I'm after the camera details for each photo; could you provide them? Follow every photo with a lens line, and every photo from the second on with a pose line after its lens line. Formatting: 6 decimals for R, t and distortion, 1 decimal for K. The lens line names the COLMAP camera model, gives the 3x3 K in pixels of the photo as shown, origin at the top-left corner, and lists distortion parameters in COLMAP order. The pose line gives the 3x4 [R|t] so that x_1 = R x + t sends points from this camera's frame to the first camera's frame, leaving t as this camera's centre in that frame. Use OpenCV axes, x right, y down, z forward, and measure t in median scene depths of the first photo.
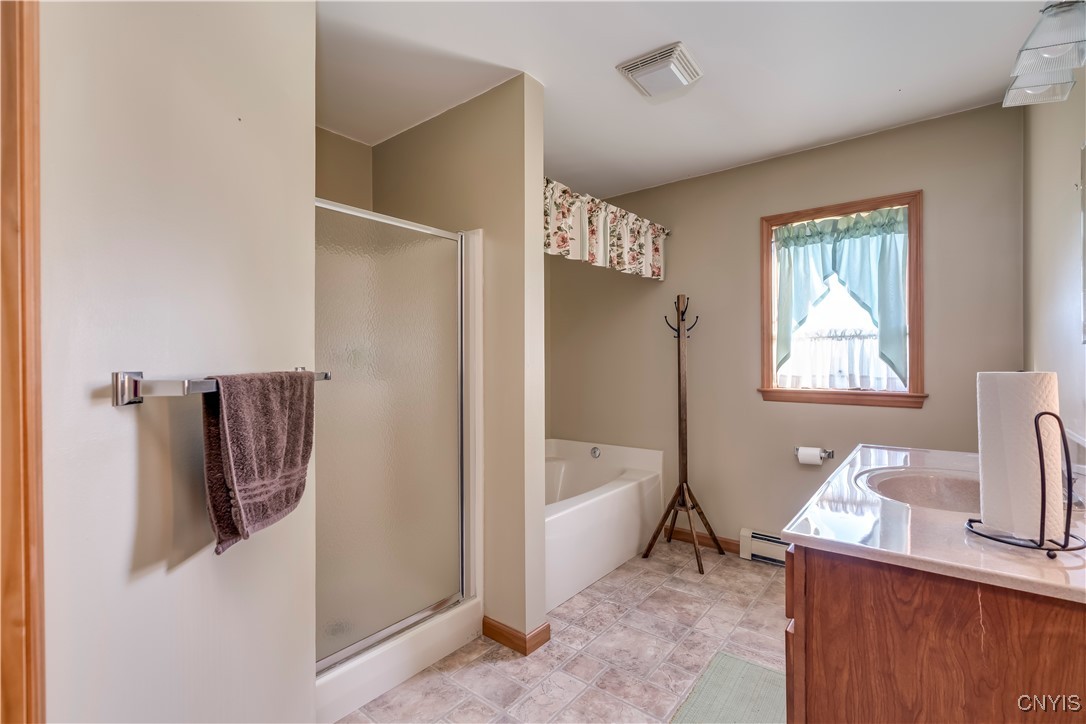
lens RADIAL K [[511.5, 0, 535.3], [0, 511.5, 355.4], [0, 0, 1]] dist [-0.002285, -0.000355]
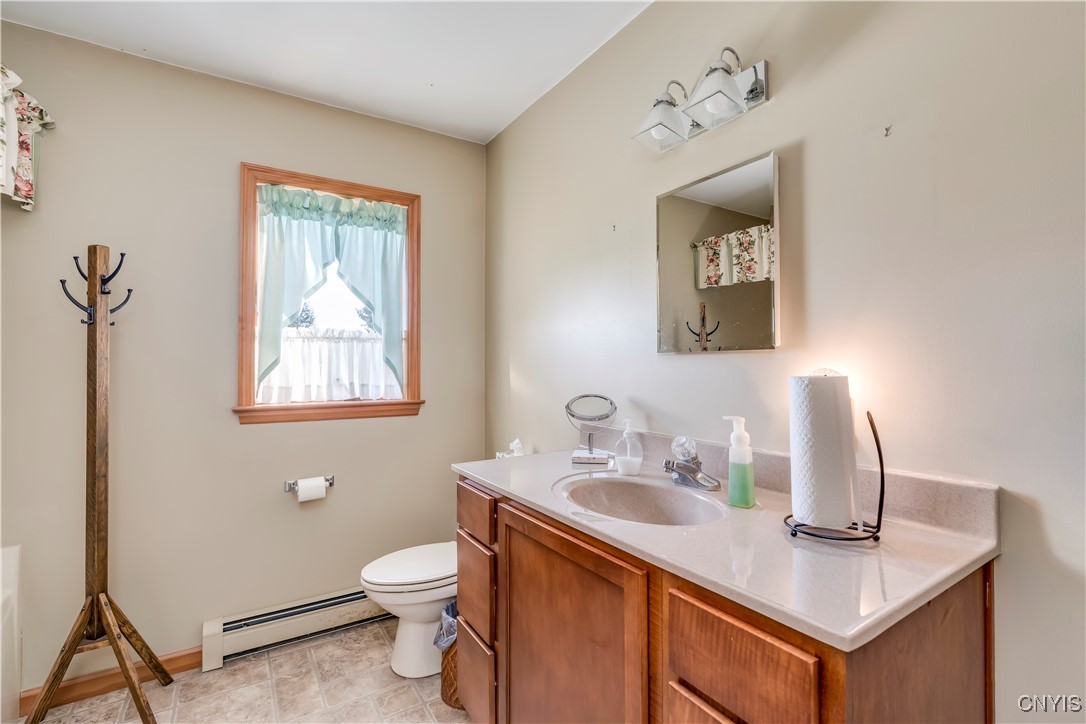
lens RADIAL K [[489.7, 0, 543.9], [0, 489.7, 357.9], [0, 0, 1]] dist [-0.000539, 0.000172]
pose [[0.309657, 0.020205, 0.950634, -0.065640], [-0.002596, 0.999788, -0.020404, 0.011246], [-0.950845, 0.003850, 0.309644, 0.425329]]
